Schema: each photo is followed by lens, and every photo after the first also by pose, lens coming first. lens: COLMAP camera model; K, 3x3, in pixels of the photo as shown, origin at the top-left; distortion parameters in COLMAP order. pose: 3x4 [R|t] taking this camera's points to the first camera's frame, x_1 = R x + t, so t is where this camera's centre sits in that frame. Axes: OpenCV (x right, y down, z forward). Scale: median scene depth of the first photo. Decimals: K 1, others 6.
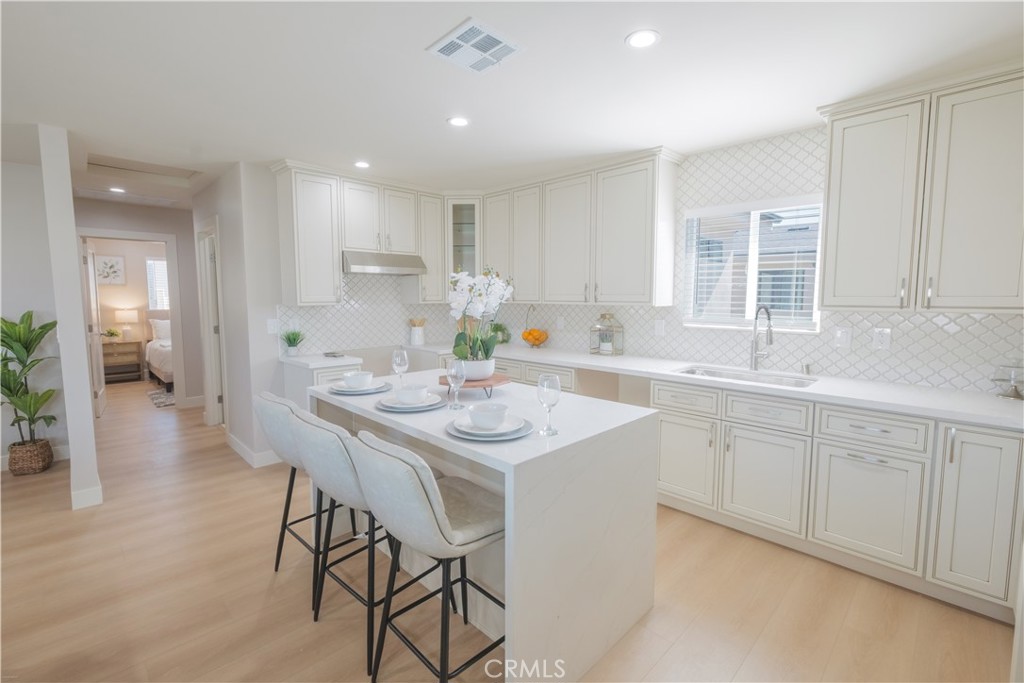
lens RADIAL K [[448.1, 0, 509.4], [0, 448.1, 337.5], [0, 0, 1]] dist [-0.007222, -0.000602]
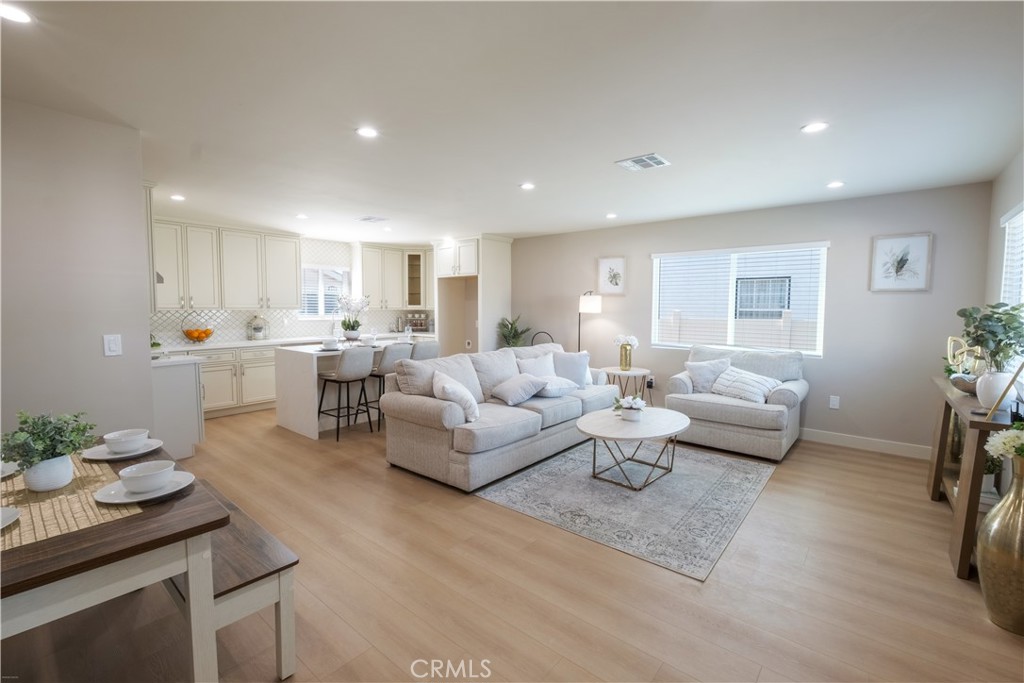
lens RADIAL K [[448.1, 0, 510.6], [0, 448.1, 334.0], [0, 0, 1]] dist [-0.007222, -0.000602]
pose [[-0.088160, -0.061558, 0.994202, -1.719507], [0.091038, 0.993414, 0.069582, -0.015901], [-0.991937, 0.096644, -0.081976, 0.229604]]
